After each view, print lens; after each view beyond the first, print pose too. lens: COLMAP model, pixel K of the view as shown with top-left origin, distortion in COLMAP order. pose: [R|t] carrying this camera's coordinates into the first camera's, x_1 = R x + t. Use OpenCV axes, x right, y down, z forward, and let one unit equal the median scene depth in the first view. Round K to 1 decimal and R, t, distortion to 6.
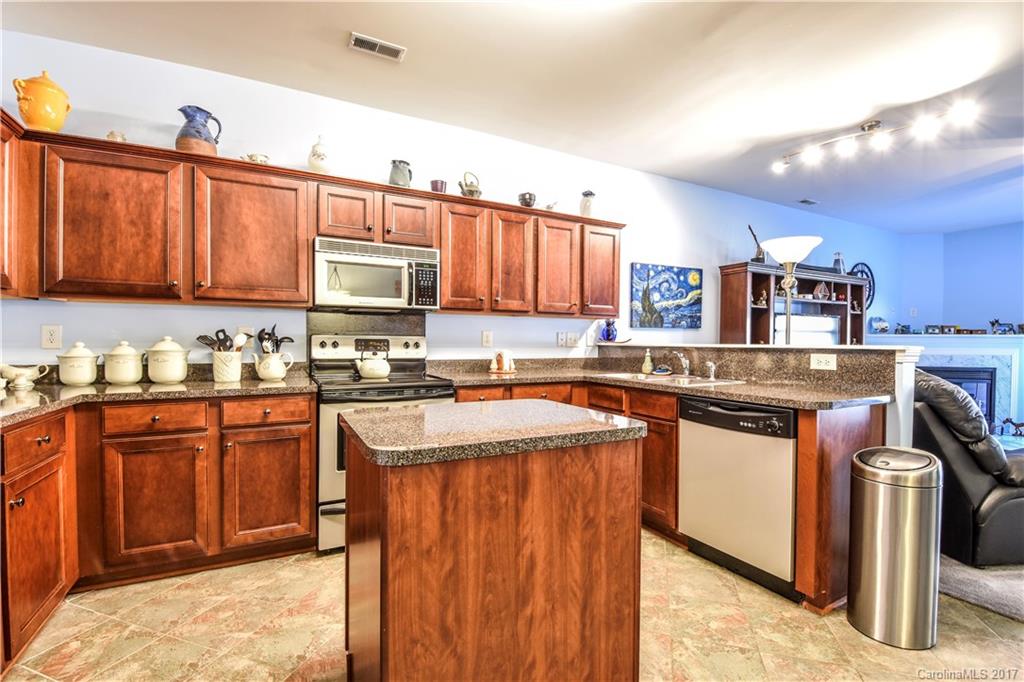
lens RADIAL K [[448.3, 0, 511.1], [0, 448.3, 347.0], [0, 0, 1]] dist [0.018124, -0.023858]
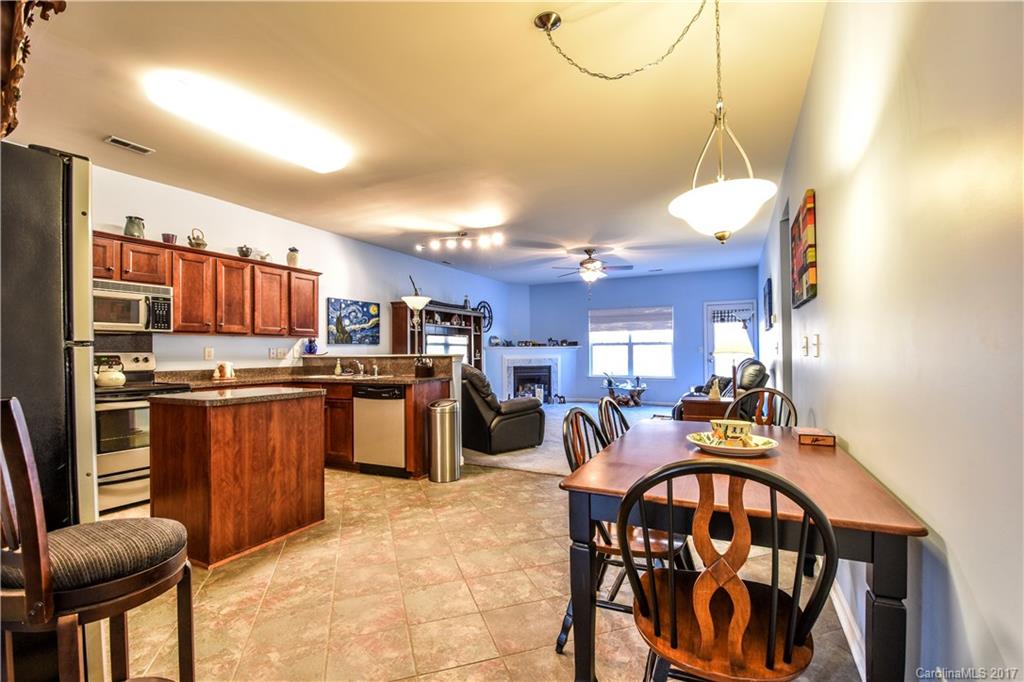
lens RADIAL K [[448.3, 0, 511.1], [0, 448.3, 347.0], [0, 0, 1]] dist [0.018124, -0.023858]
pose [[0.809687, -0.007195, 0.586818, -0.120722], [0.022866, 0.999552, -0.019296, 0.007601], [-0.586416, 0.029042, 0.809489, -0.610139]]
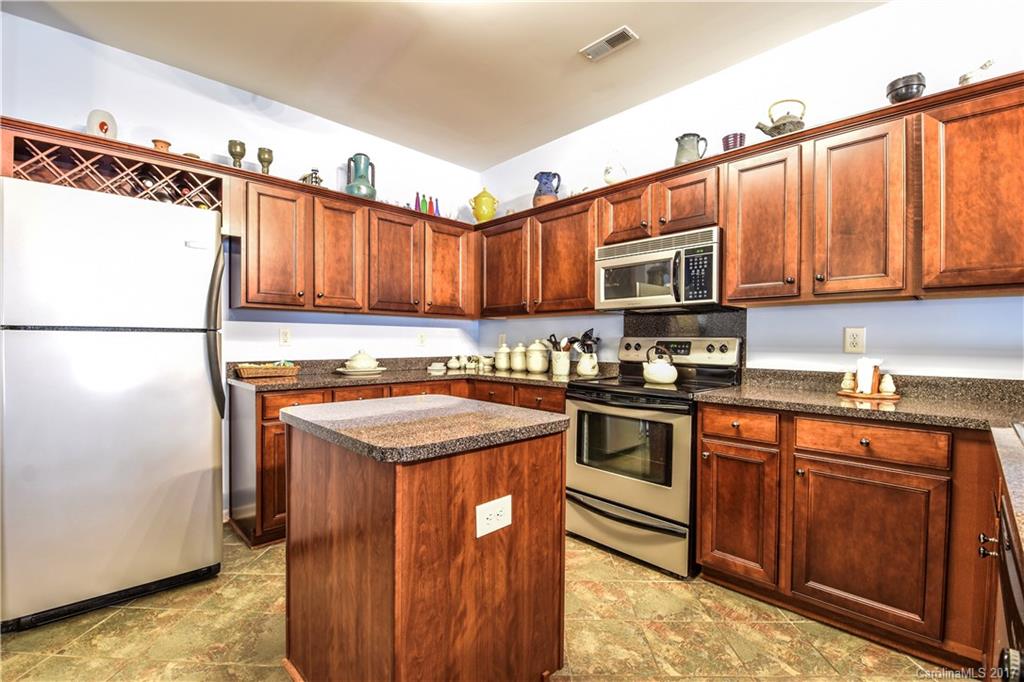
lens RADIAL K [[448.3, 0, 511.1], [0, 448.3, 347.0], [0, 0, 1]] dist [0.018124, -0.023858]
pose [[0.279081, 0.009335, -0.960222, 0.455606], [-0.014110, 0.999885, 0.005620, -0.006077], [0.960164, 0.011981, 0.279181, 0.410353]]
